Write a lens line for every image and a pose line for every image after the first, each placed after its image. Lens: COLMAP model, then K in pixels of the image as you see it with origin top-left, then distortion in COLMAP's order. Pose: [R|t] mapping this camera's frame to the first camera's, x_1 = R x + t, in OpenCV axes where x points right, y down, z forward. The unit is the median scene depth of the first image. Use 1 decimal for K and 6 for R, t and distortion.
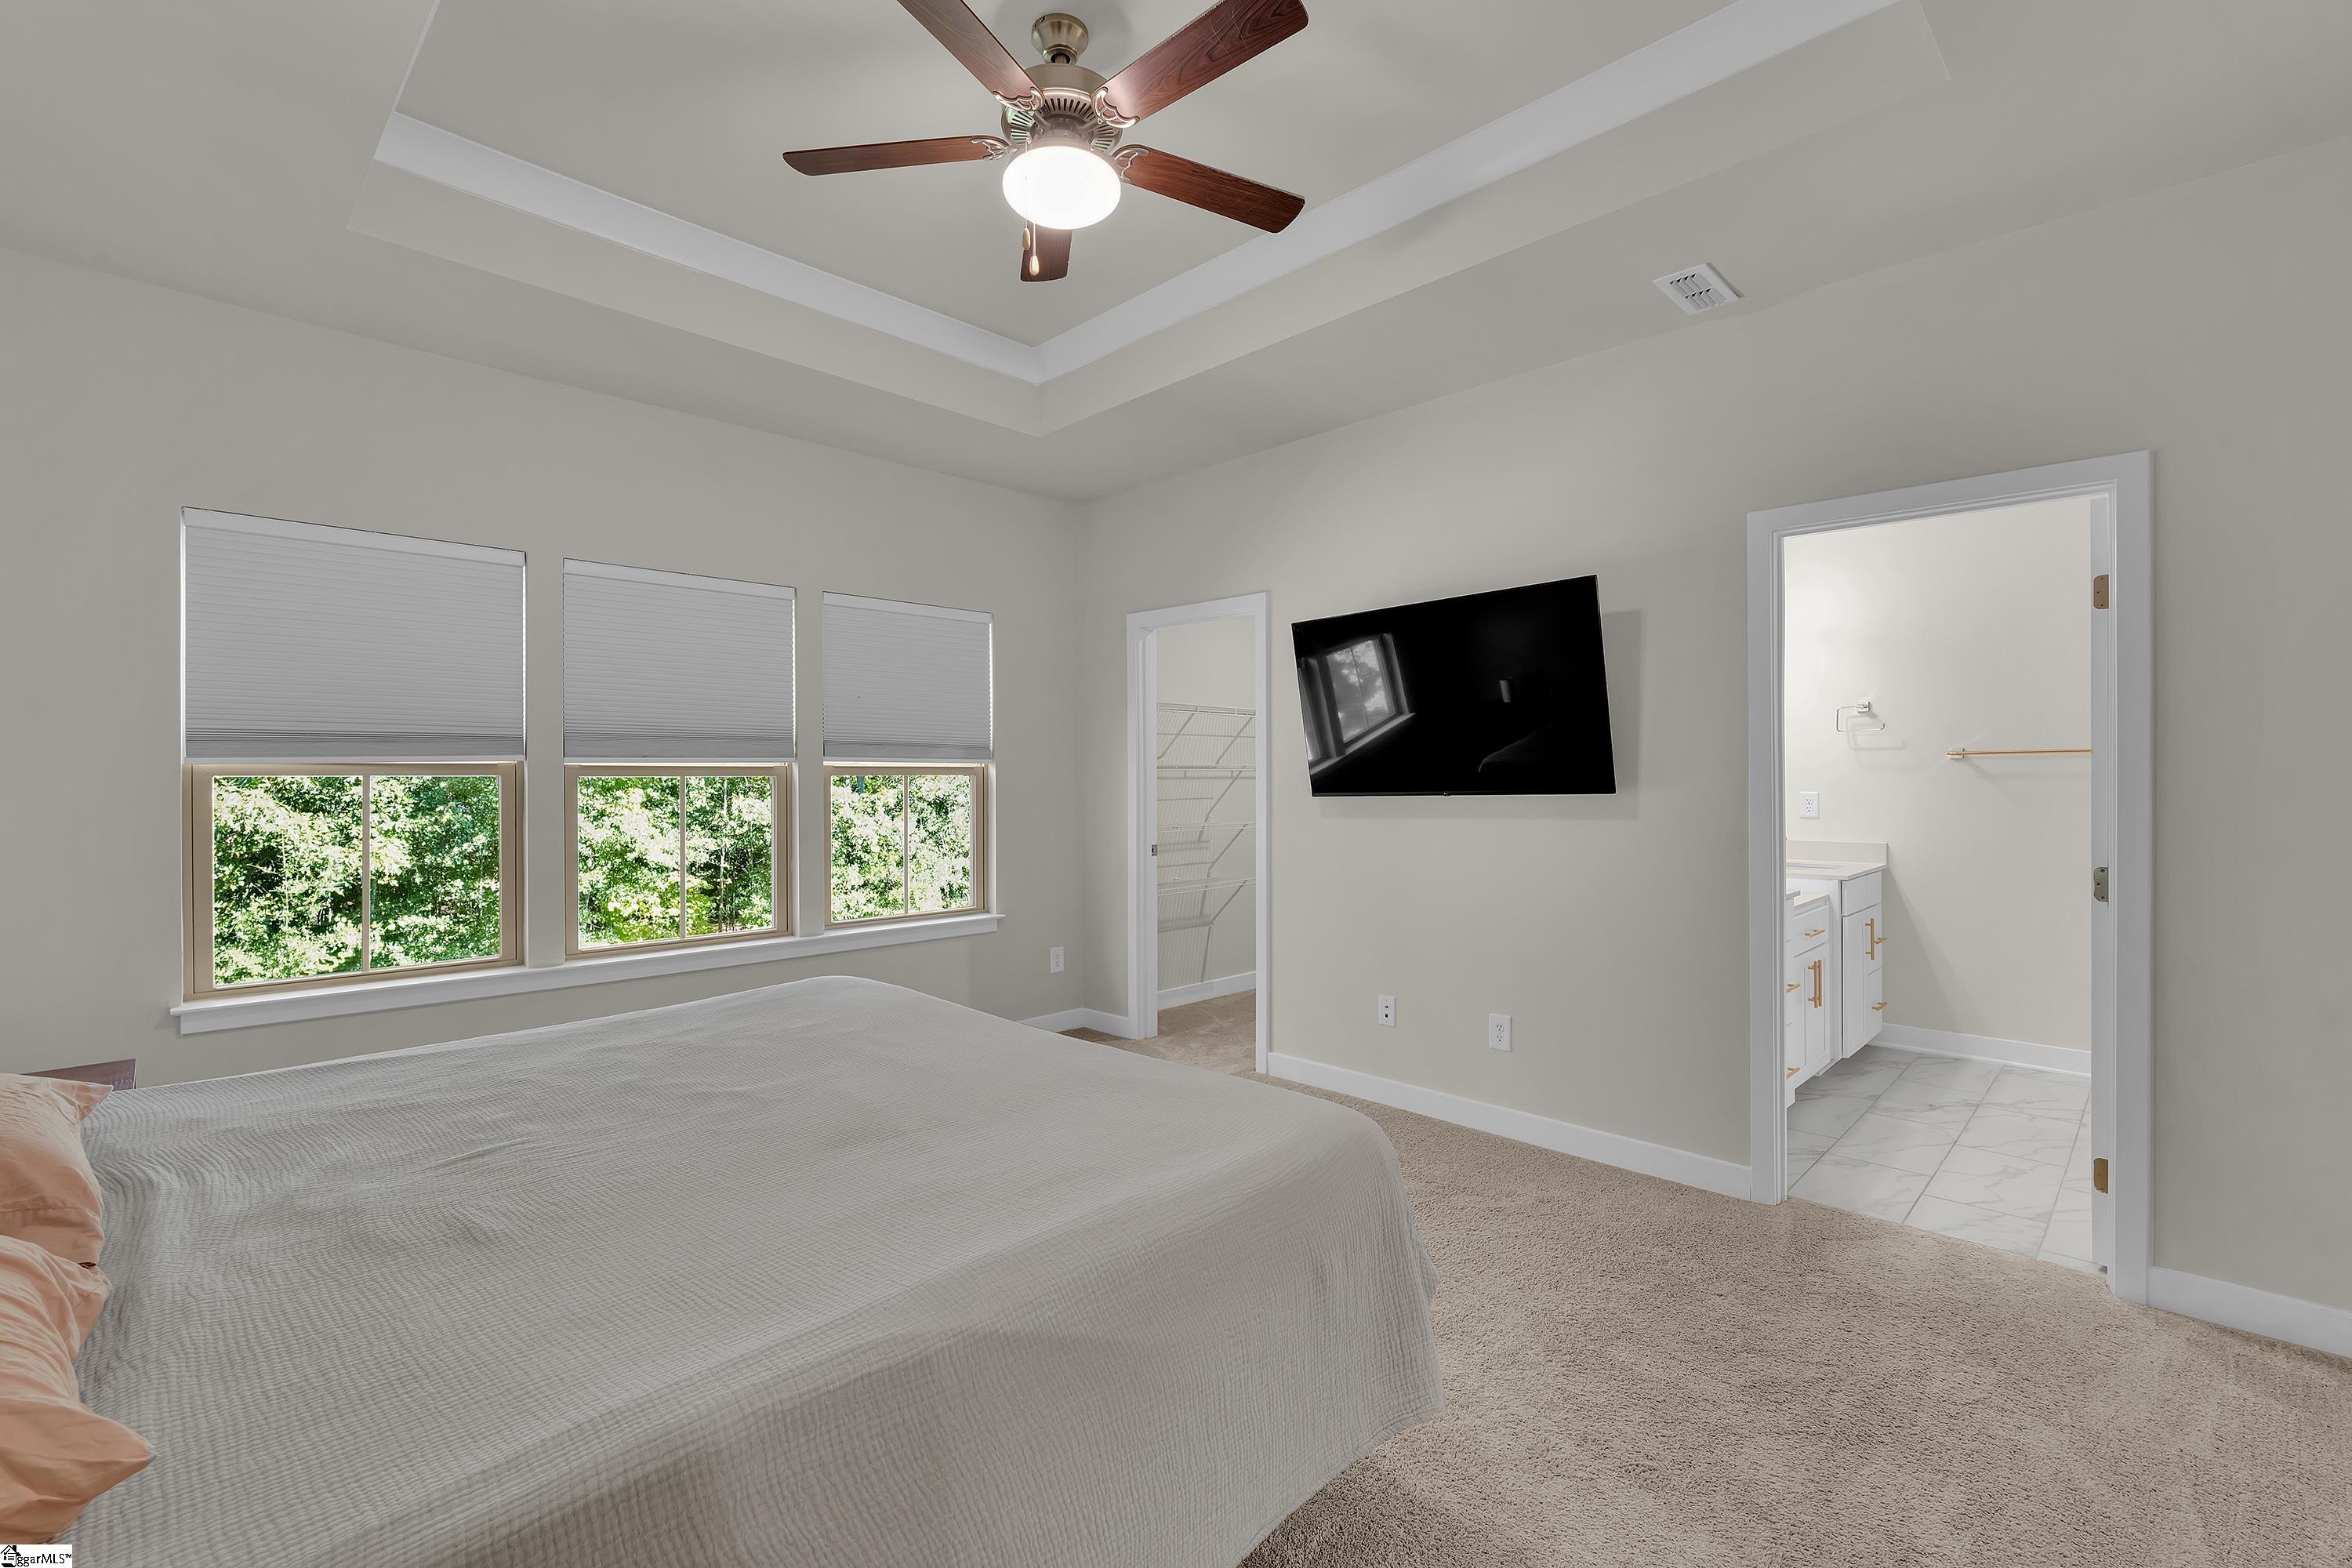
lens RADIAL K [[1011.0, 0, 1177.6], [0, 1011.0, 781.1], [0, 0, 1]] dist [-0.000084, -0.000091]
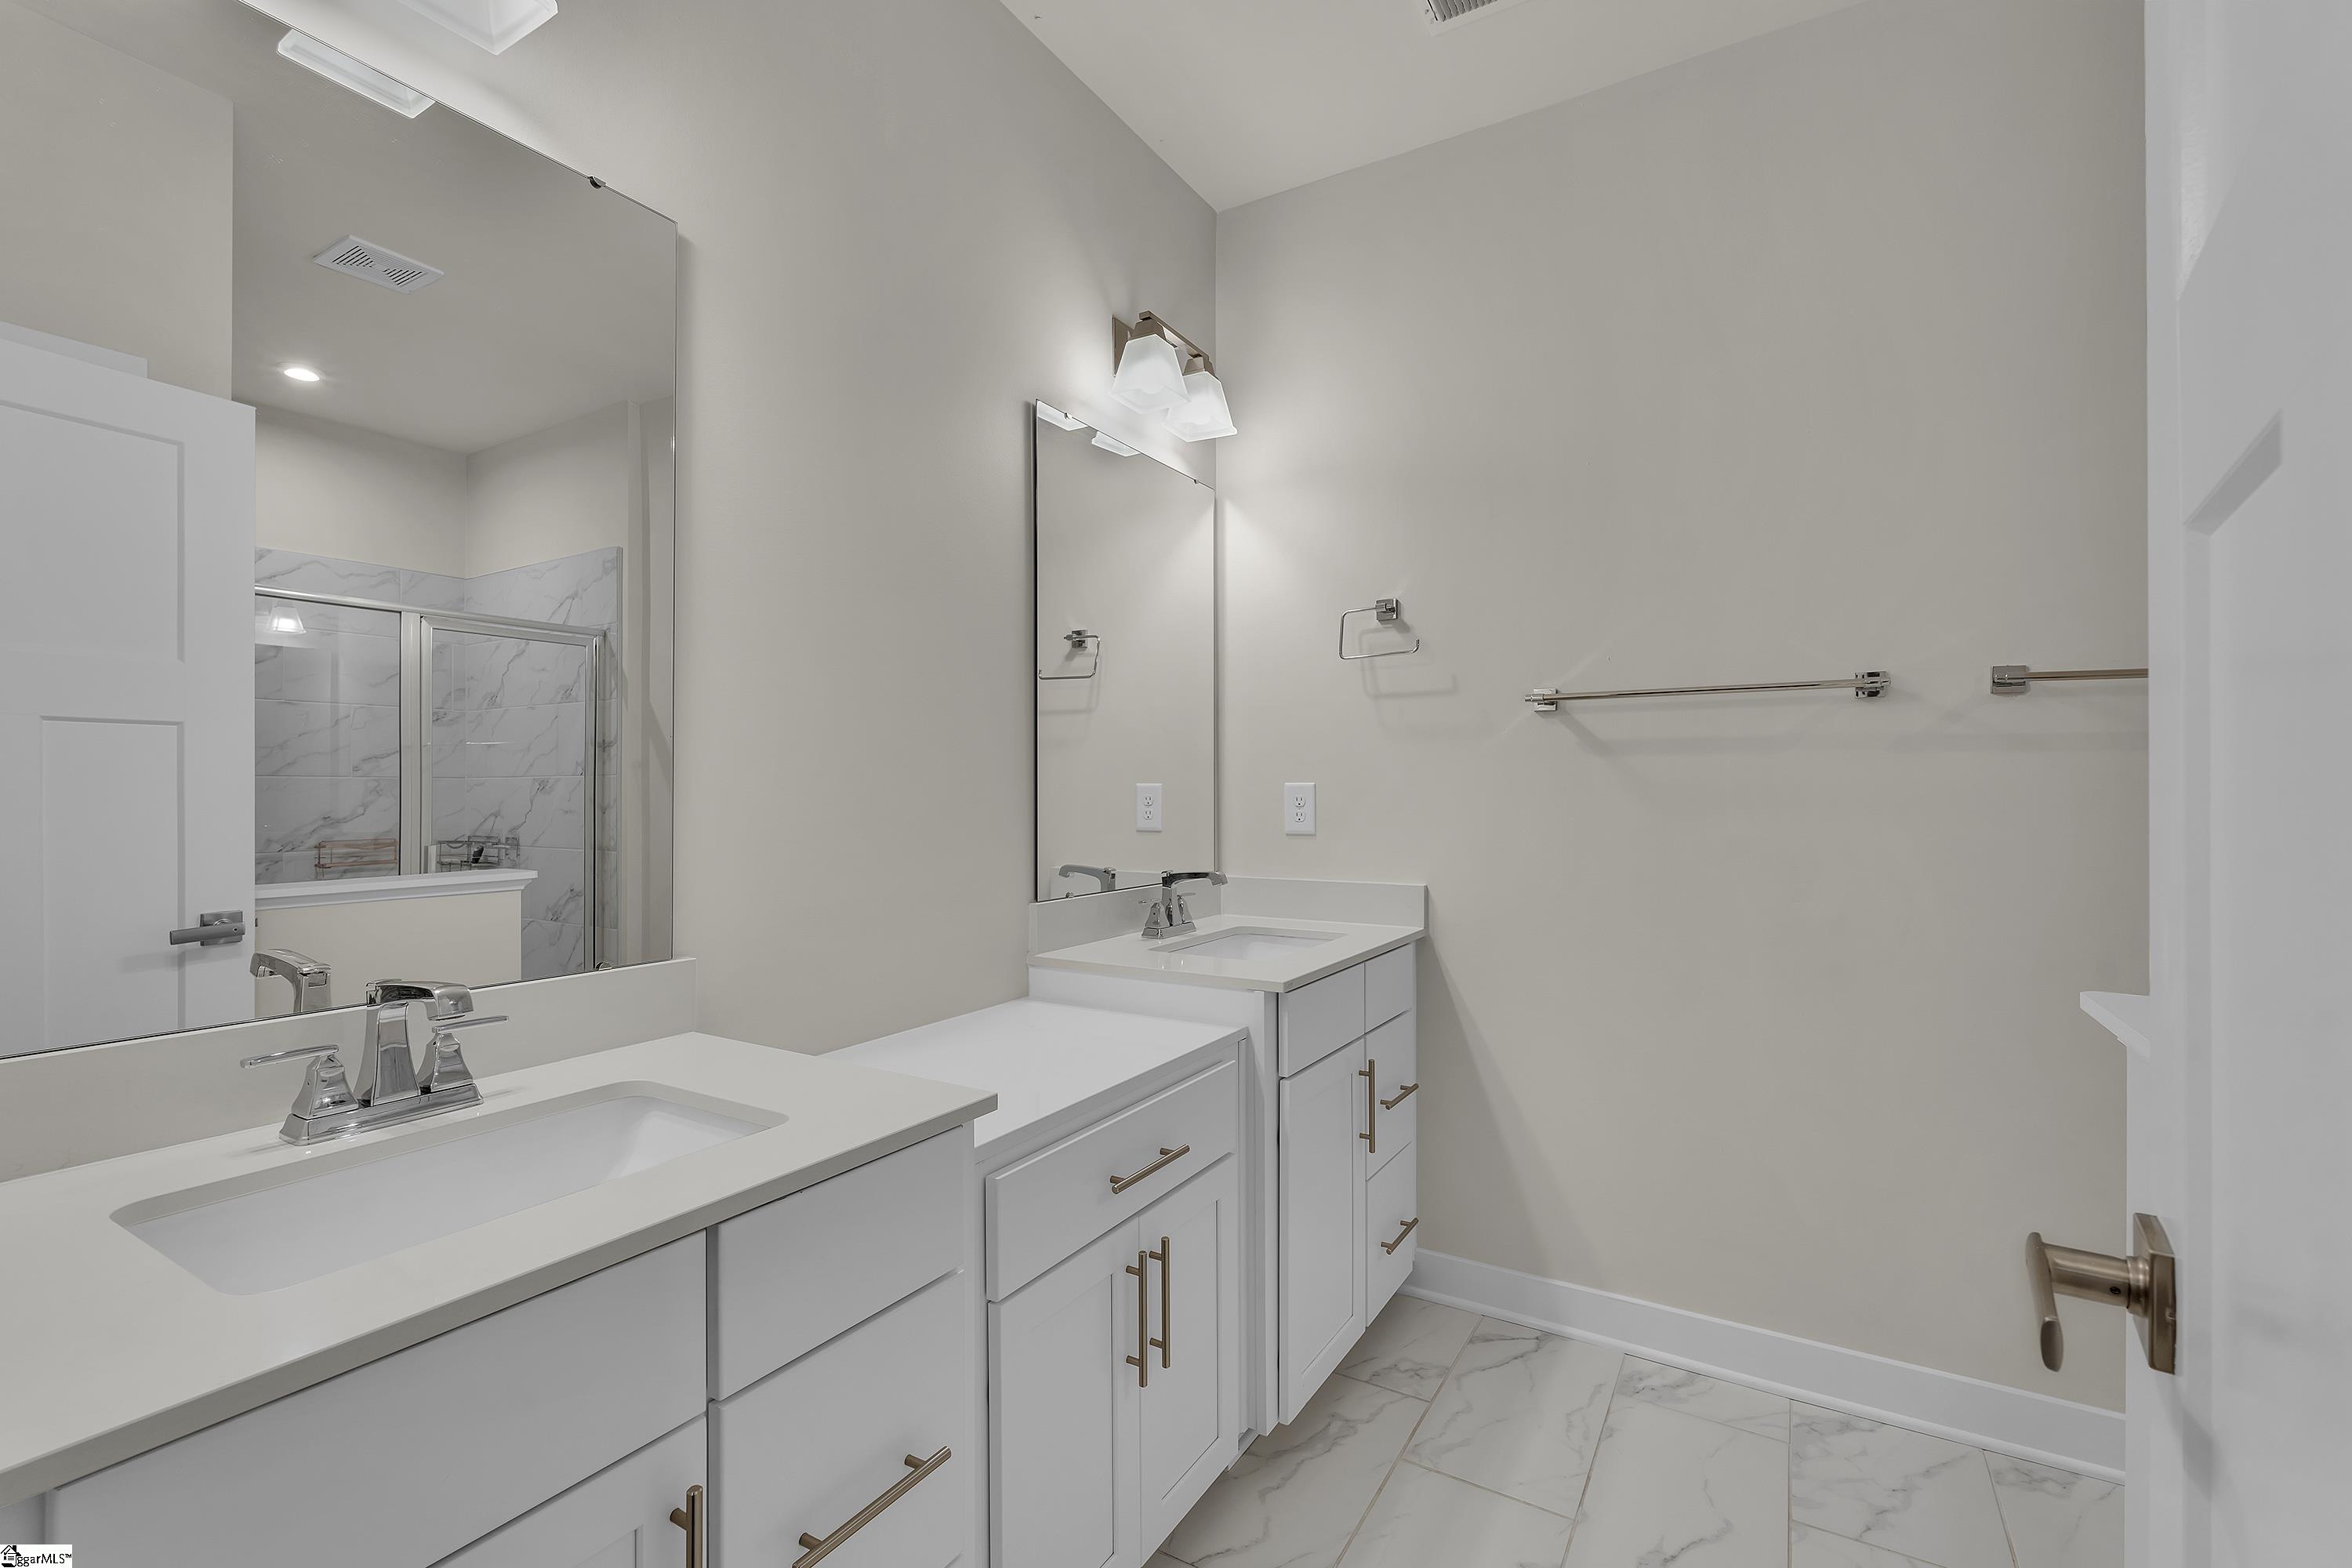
lens RADIAL K [[1011.0, 0, 1176.9], [0, 1011.0, 786.1], [0, 0, 1]] dist [-0.000084, -0.000091]
pose [[0.975276, -0.003946, 0.220954, 0.494076], [0.003841, 0.999992, 0.000906, 0.013098], [-0.220956, -0.000035, 0.975284, 0.568756]]
